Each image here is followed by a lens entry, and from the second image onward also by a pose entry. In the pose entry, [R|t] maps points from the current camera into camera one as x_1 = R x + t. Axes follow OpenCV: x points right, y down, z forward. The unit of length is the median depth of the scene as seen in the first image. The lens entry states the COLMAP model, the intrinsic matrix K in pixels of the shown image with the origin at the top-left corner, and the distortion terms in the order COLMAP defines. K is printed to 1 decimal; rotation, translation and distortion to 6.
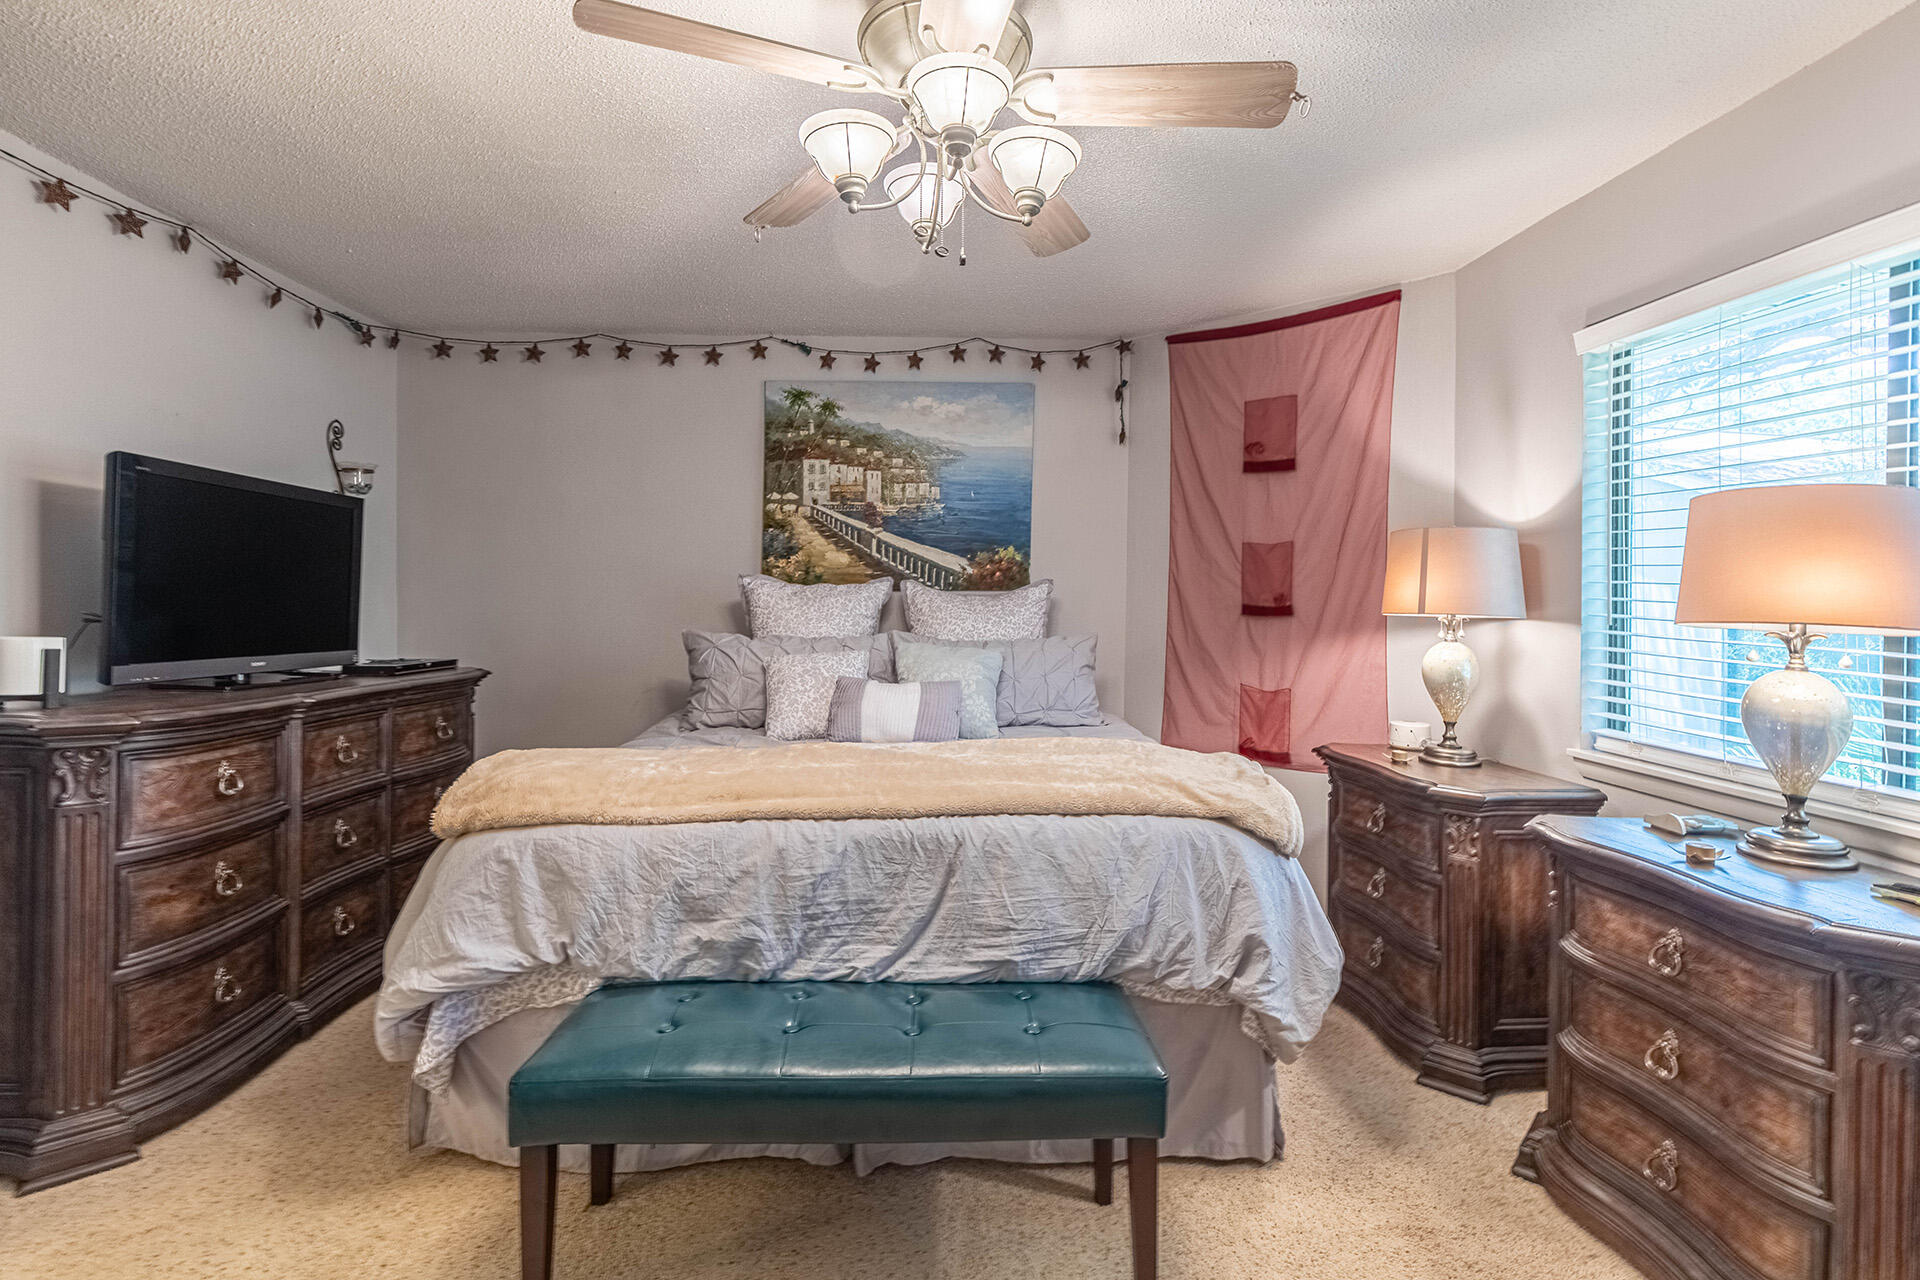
lens RADIAL K [[917.9, 0, 968.2], [0, 917.9, 601.6], [0, 0, 1]] dist [-0.001782, 0.000058]
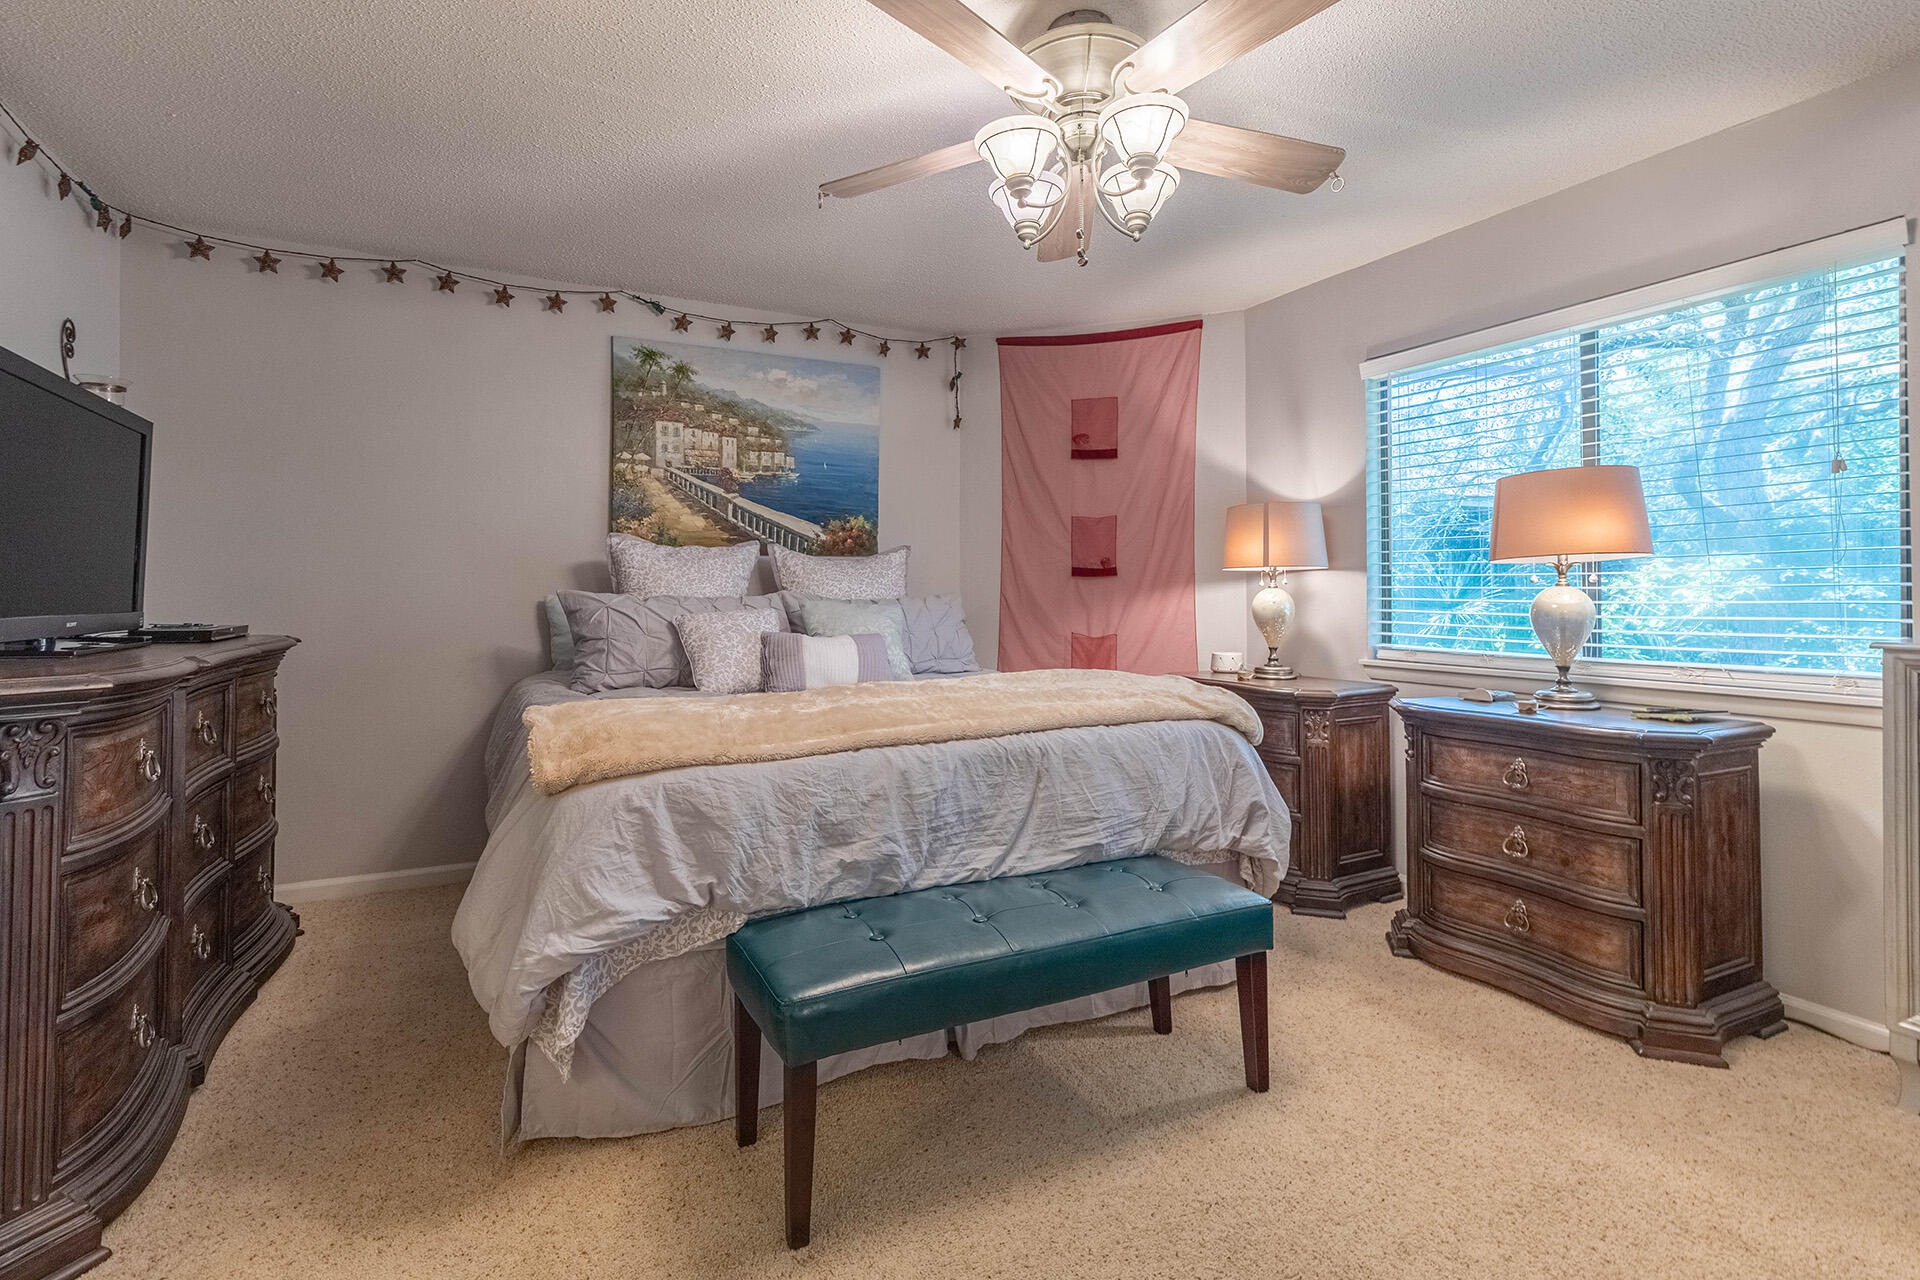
lens RADIAL K [[842.2, 0, 982.2], [0, 842.2, 596.9], [0, 0, 1]] dist [0.004282, 0.000530]
pose [[0.912738, -0.007619, 0.408473, -0.265222], [0.002087, 0.999900, 0.013987, 0.026175], [-0.408539, -0.011914, 0.912663, 0.031080]]
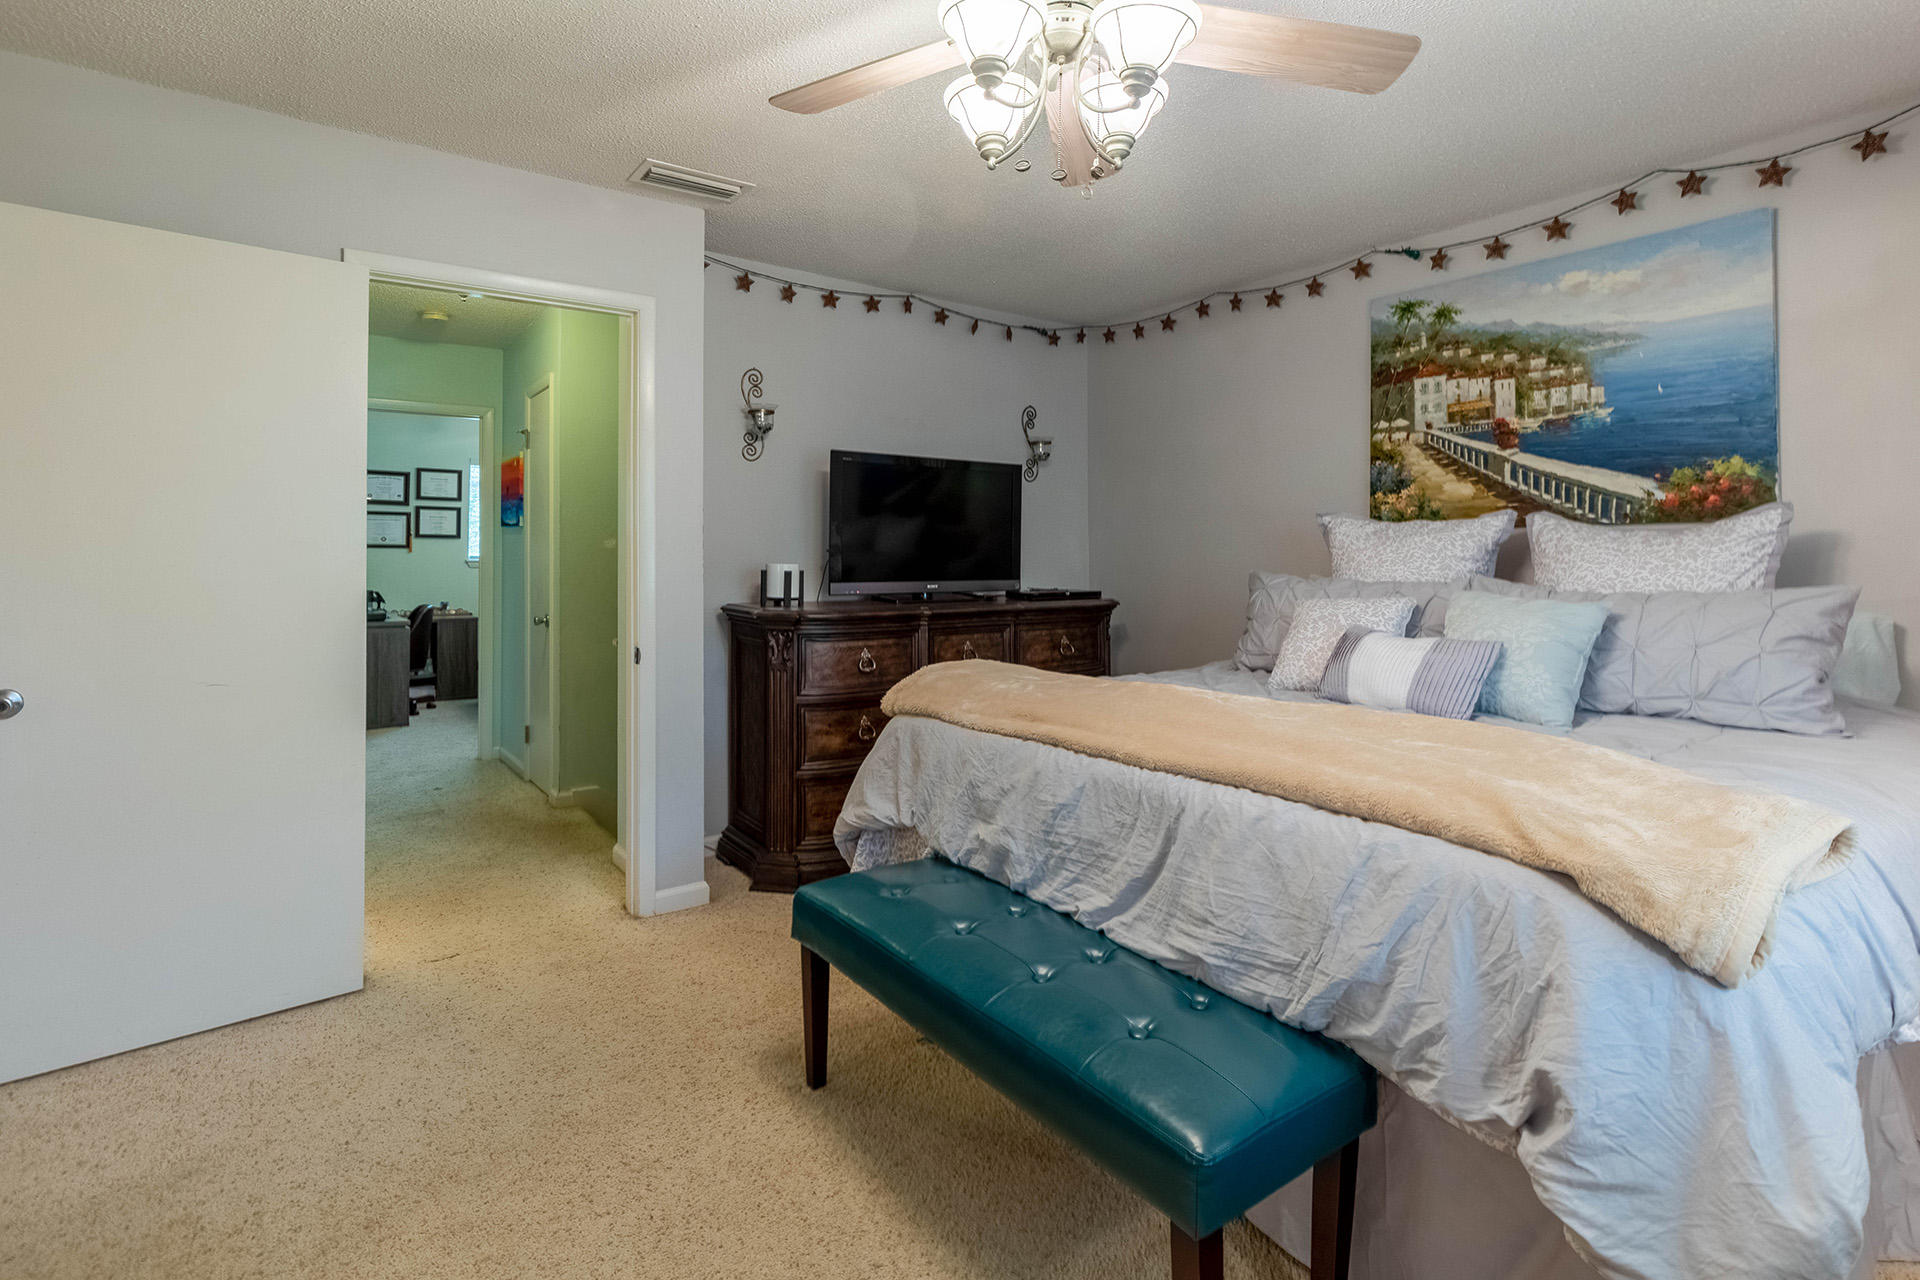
lens RADIAL K [[880.8, 0, 921.5], [0, 880.8, 523.3], [0, 0, 1]] dist [0.001090, 0.000252]
pose [[0.561520, -0.029292, -0.826945, 0.284200], [0.003362, 0.999446, -0.033119, 0.009881], [0.827456, 0.015817, 0.561307, 0.163141]]
